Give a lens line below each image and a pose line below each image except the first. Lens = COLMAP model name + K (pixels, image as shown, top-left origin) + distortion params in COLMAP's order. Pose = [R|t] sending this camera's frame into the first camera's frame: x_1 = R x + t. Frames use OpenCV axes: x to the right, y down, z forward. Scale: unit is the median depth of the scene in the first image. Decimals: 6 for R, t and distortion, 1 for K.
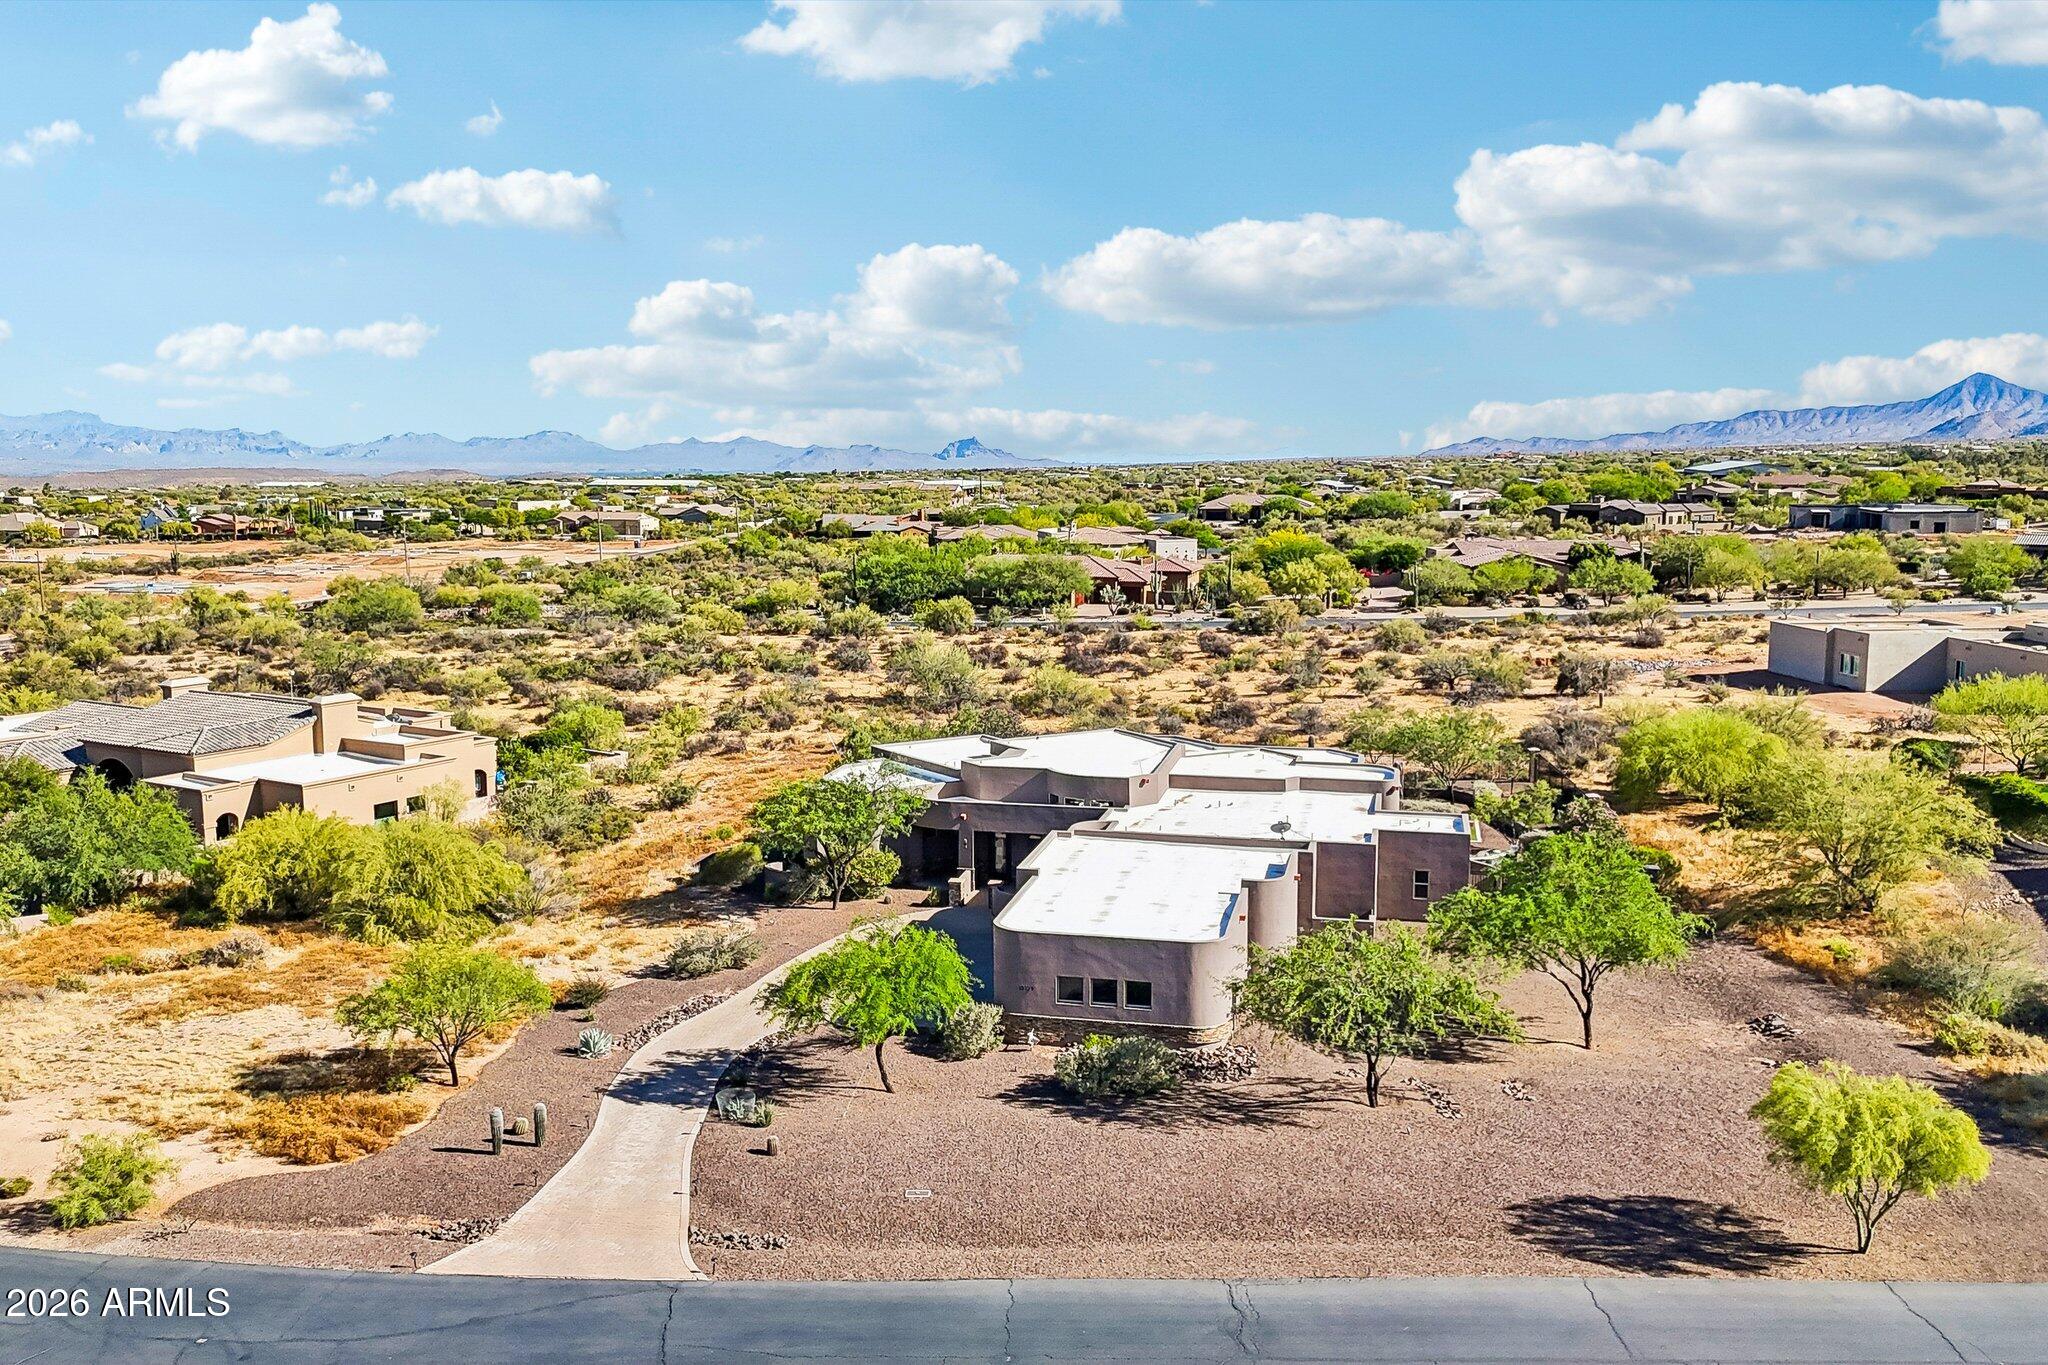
lens RADIAL K [[1780.4, 0, 1013.5], [0, 1780.4, 683.1], [0, 0, 1]] dist [0.071310, -0.067040]
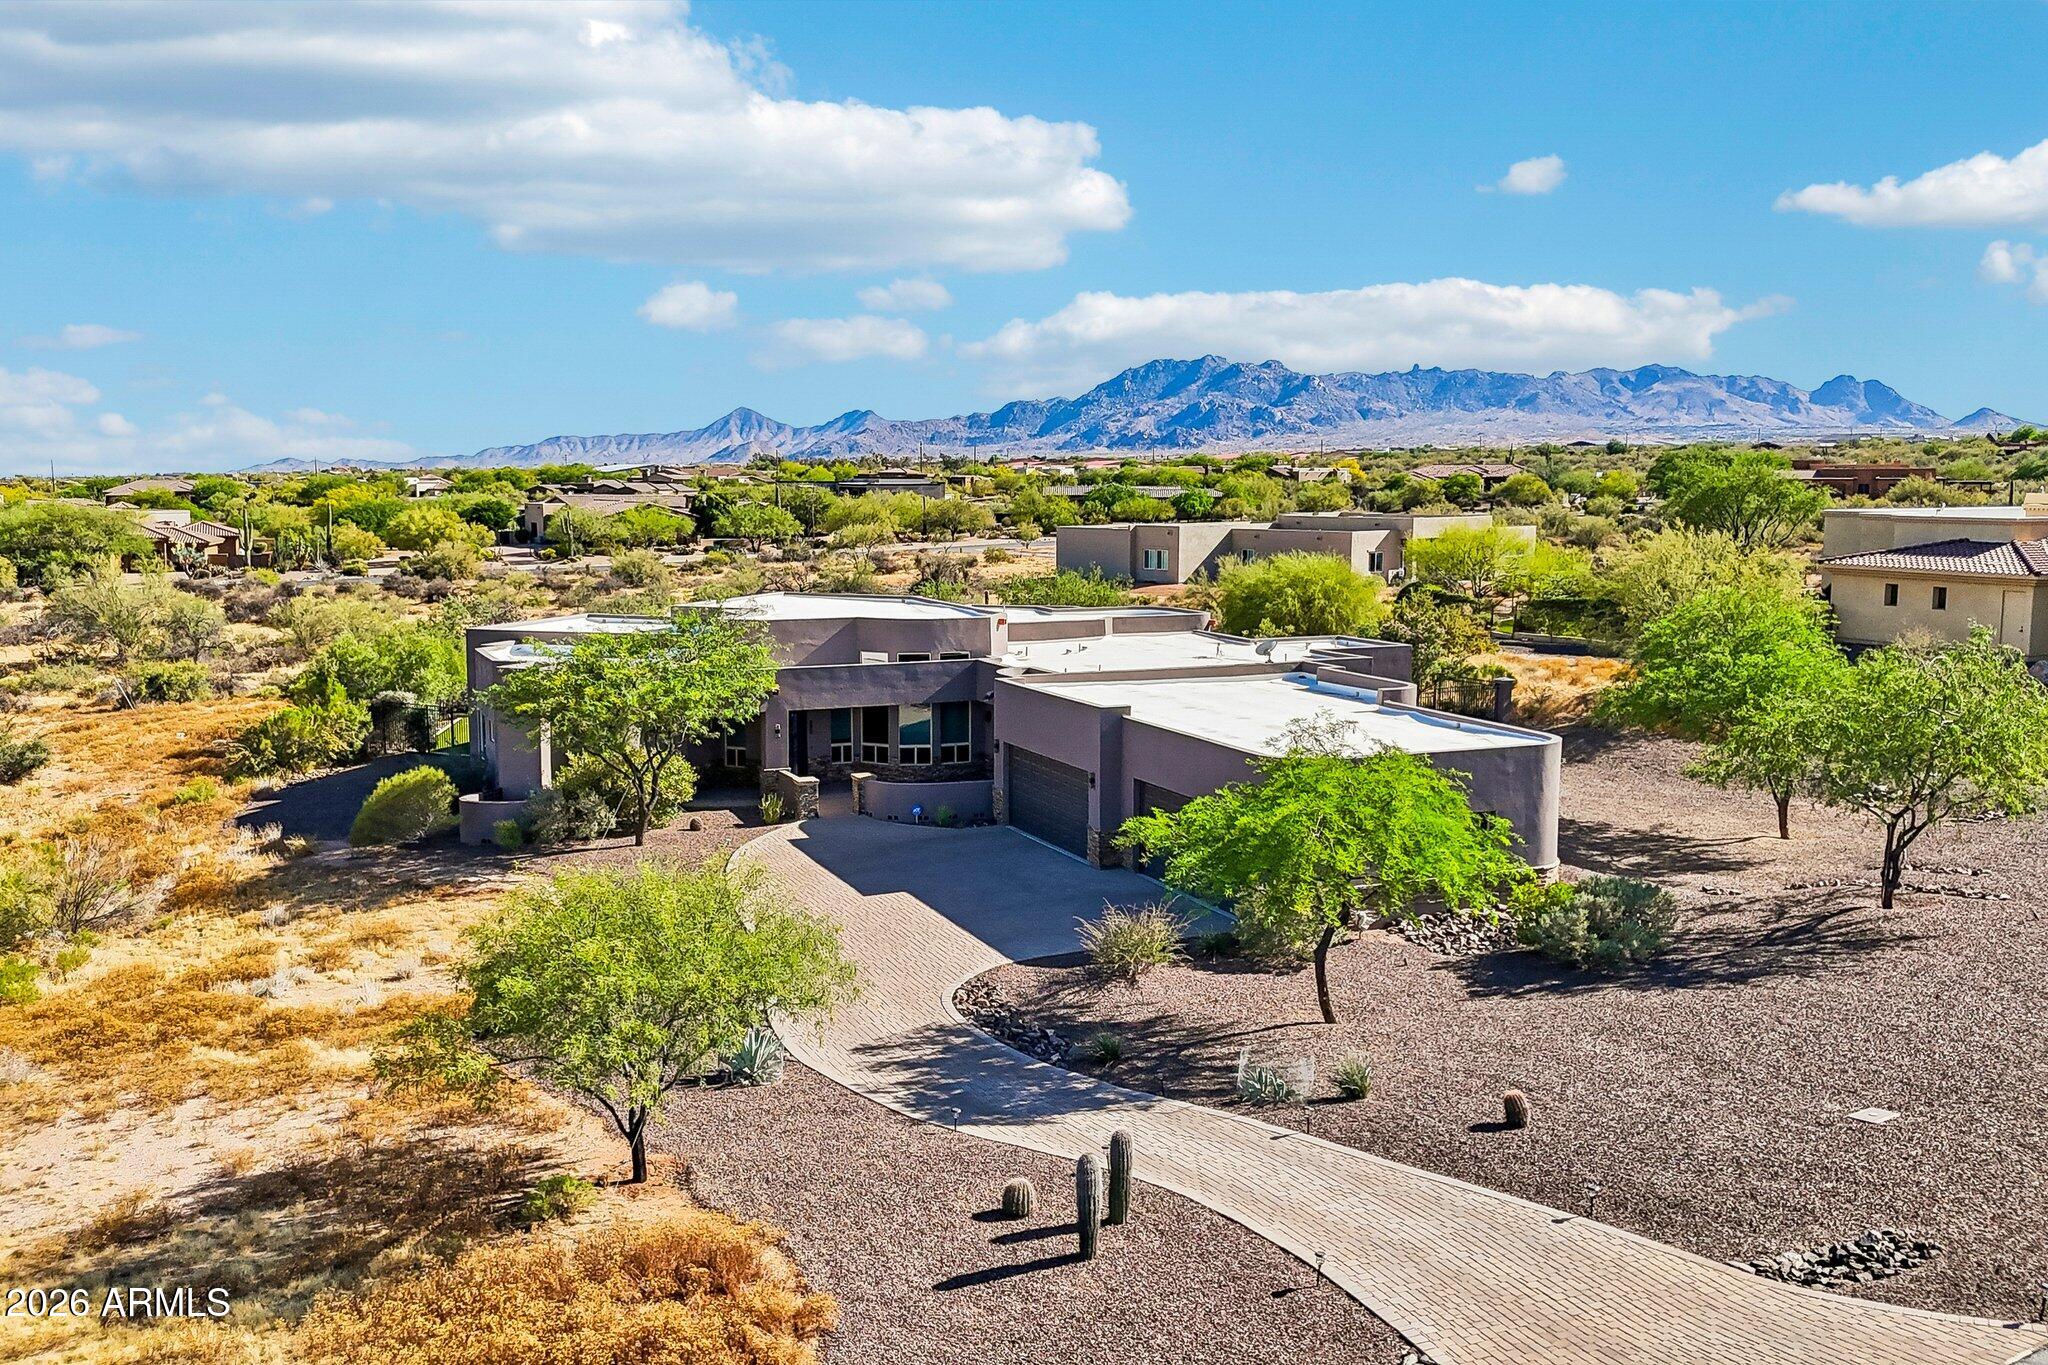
lens RADIAL K [[1774.4, 0, 1014.9], [0, 1774.4, 677.2], [0, 0, 1]] dist [0.115620, -0.172315]
pose [[0.803457, -0.066849, 0.591598, -0.472007], [0.076339, 0.997041, 0.008985, 0.096507], [-0.590449, 0.037943, 0.806183, 0.550384]]
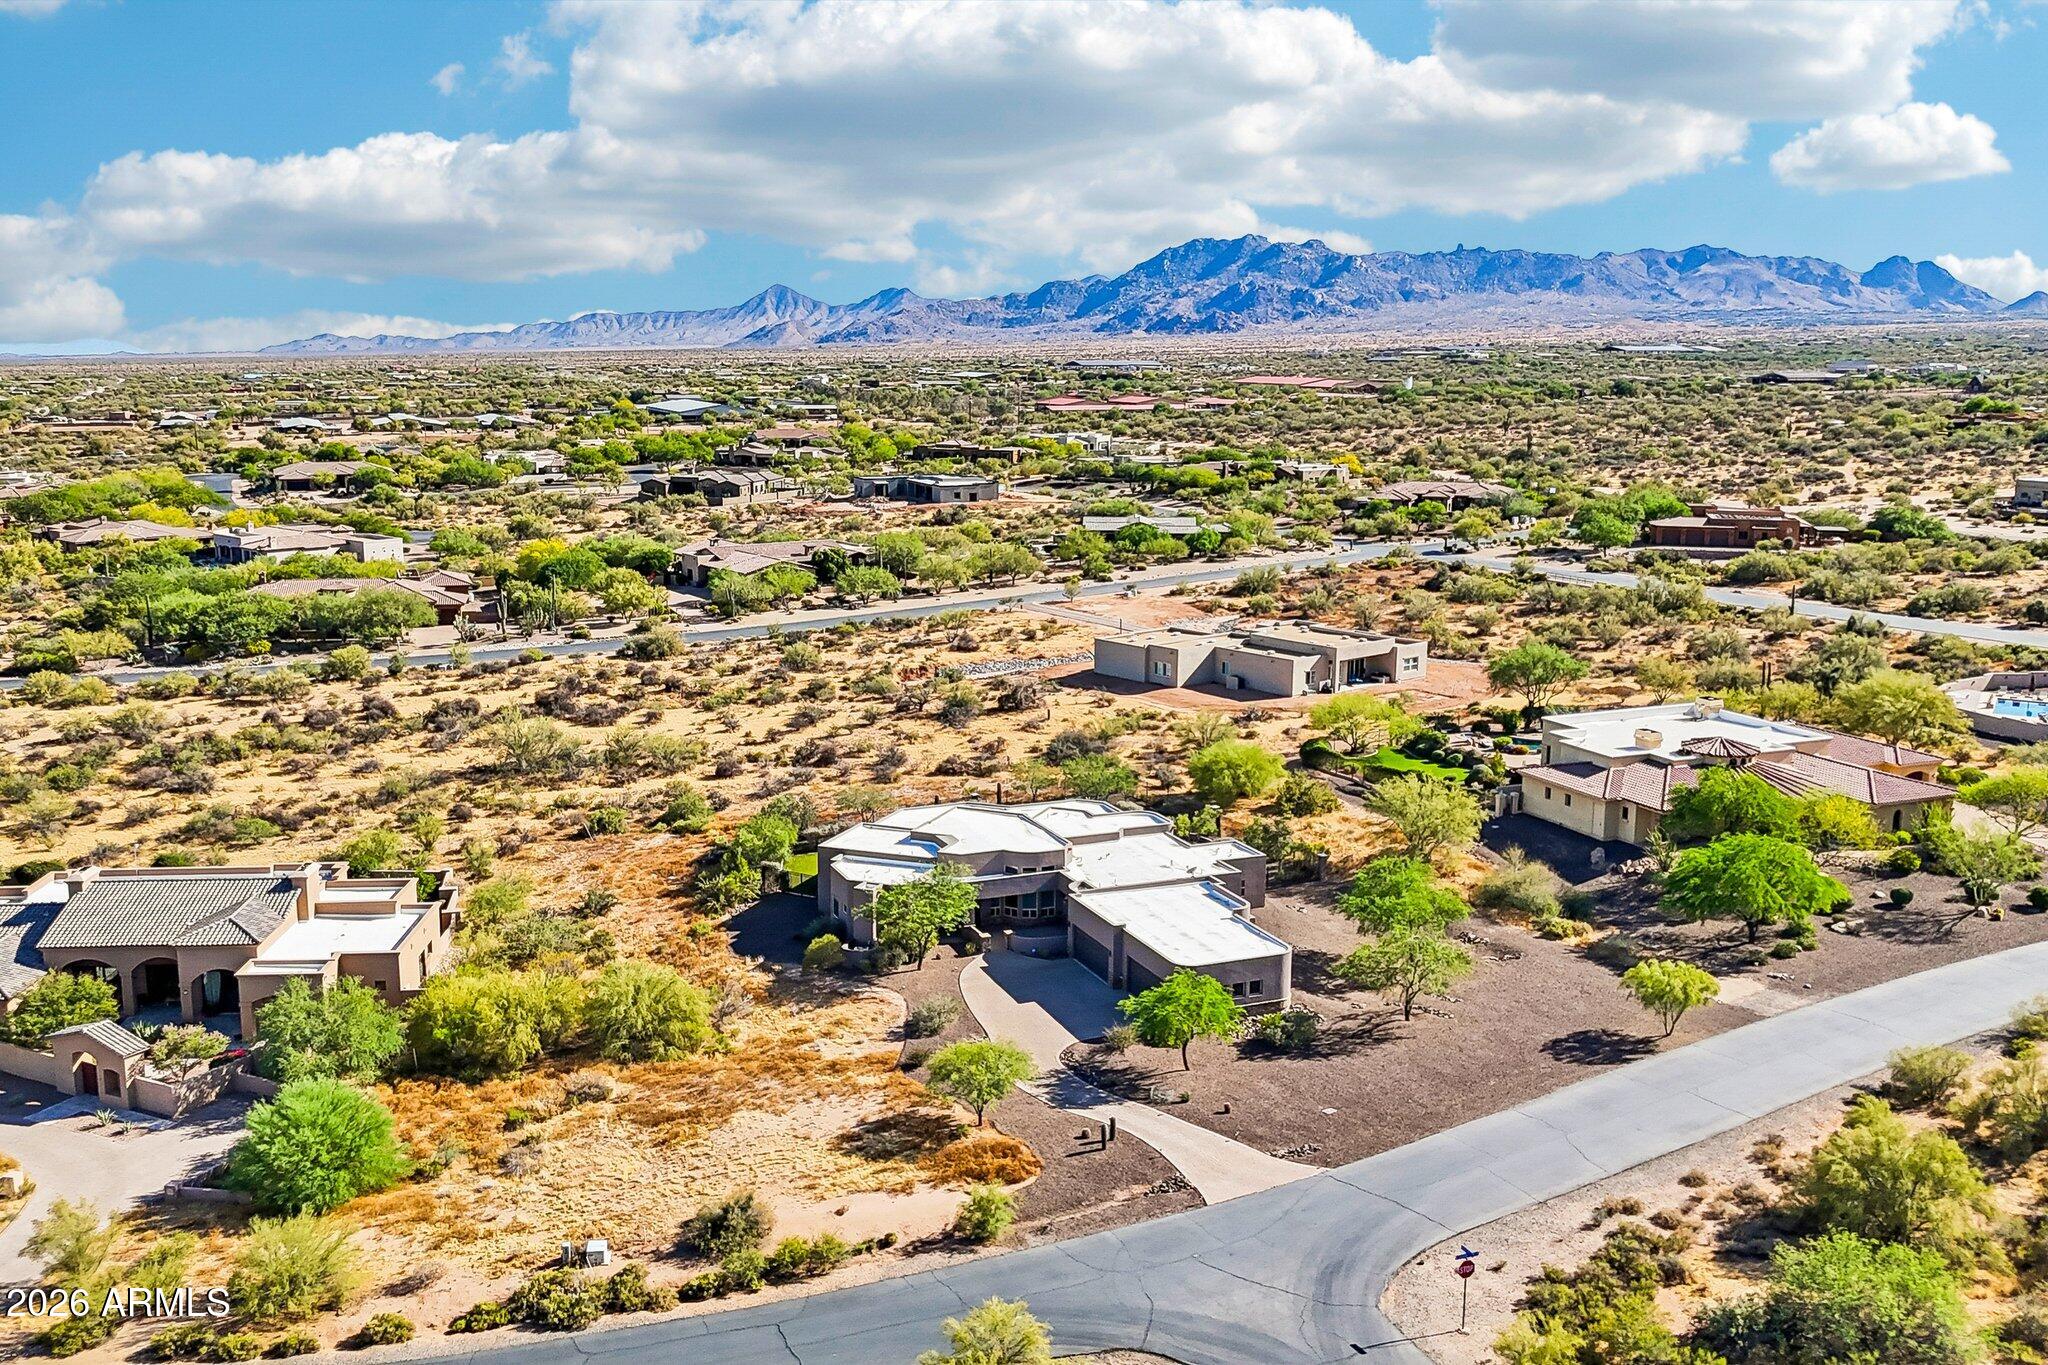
lens RADIAL K [[1774.4, 0, 1014.9], [0, 1774.4, 677.2], [0, 0, 1]] dist [0.115620, -0.172315]
pose [[0.815370, -0.100599, 0.570133, -1.118140], [0.070124, 0.994698, 0.075225, -0.287816], [-0.574678, -0.021356, 0.818101, -0.322316]]
